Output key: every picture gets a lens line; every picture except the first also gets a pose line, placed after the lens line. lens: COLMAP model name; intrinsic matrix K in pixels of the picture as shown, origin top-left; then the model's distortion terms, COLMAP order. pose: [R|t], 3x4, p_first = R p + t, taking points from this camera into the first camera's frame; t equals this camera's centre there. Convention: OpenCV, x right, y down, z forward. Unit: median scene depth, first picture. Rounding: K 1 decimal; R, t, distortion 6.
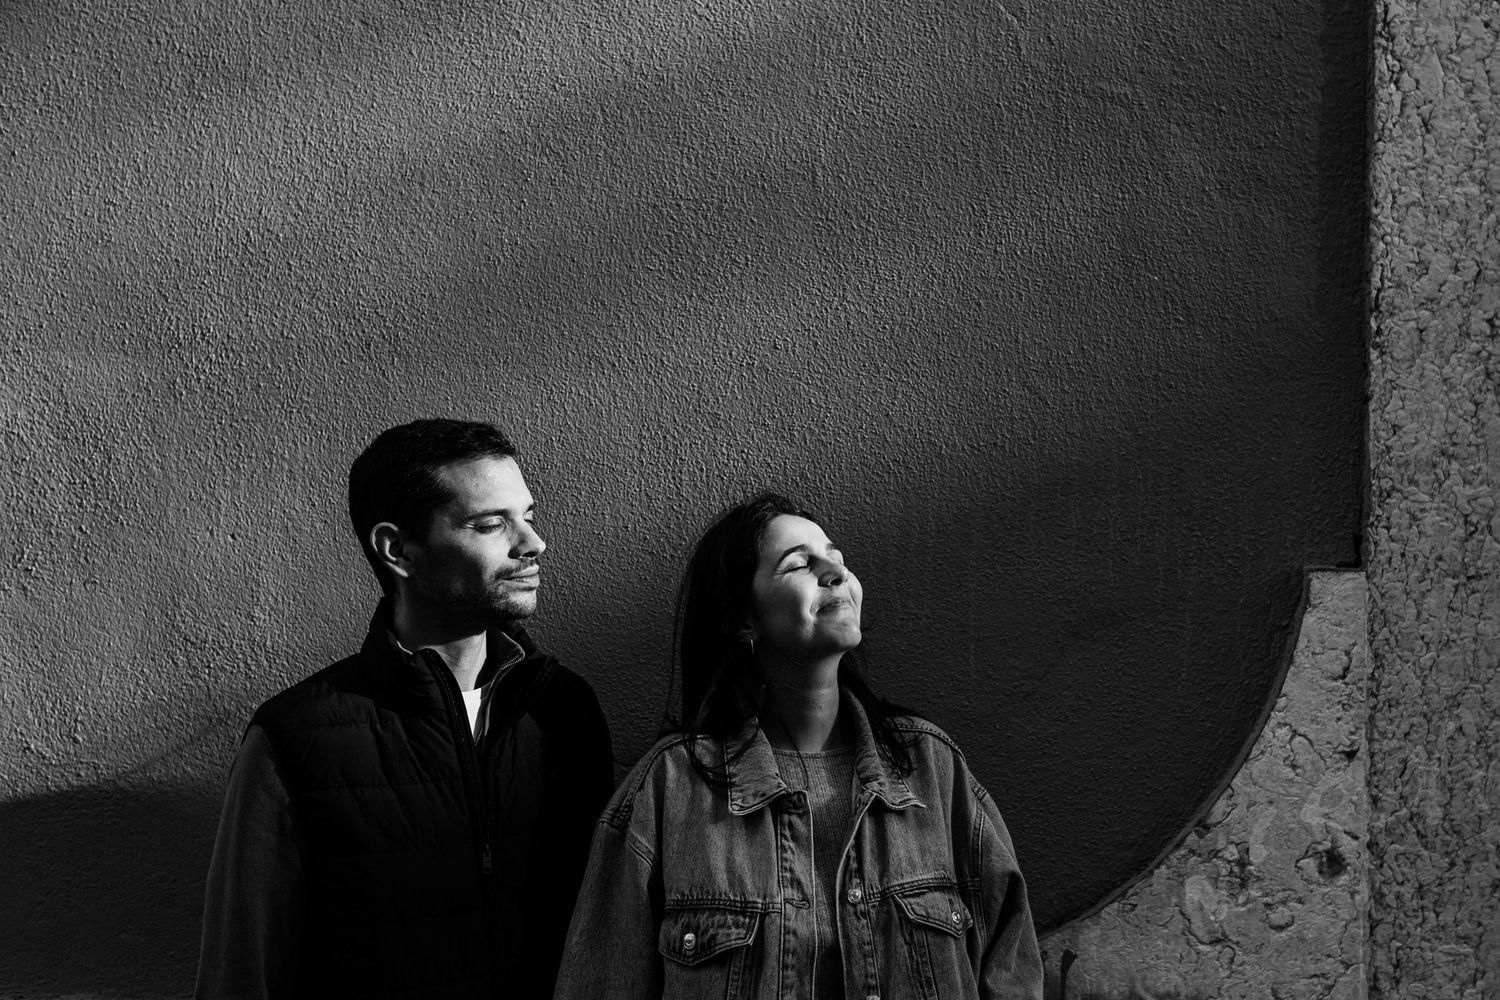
lens RADIAL K [[1470.2, 0, 711.7], [0, 1470.2, 480.4], [0, 0, 1]] dist [-0.000132, -0.011708]
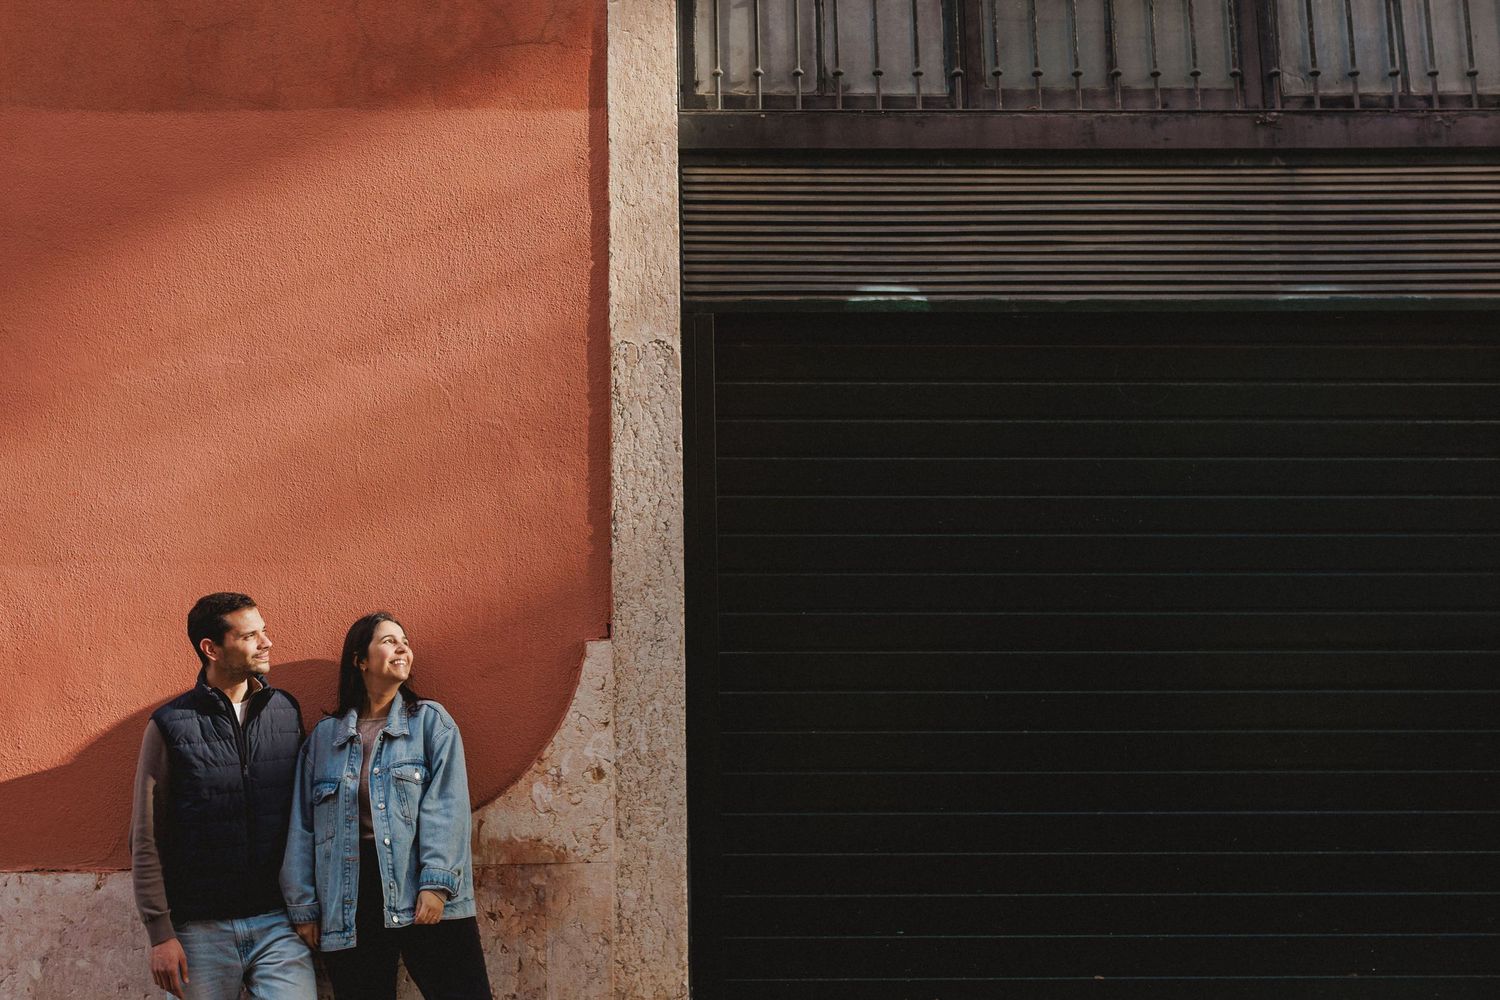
lens RADIAL K [[1470.2, 0, 711.7], [0, 1470.2, 480.4], [0, 0, 1]] dist [-0.000132, -0.011708]
pose [[0.928665, -0.008841, 0.370815, -0.234080], [0.032444, 0.997820, -0.057461, -0.046237], [-0.369499, 0.065393, 0.926927, -1.132917]]
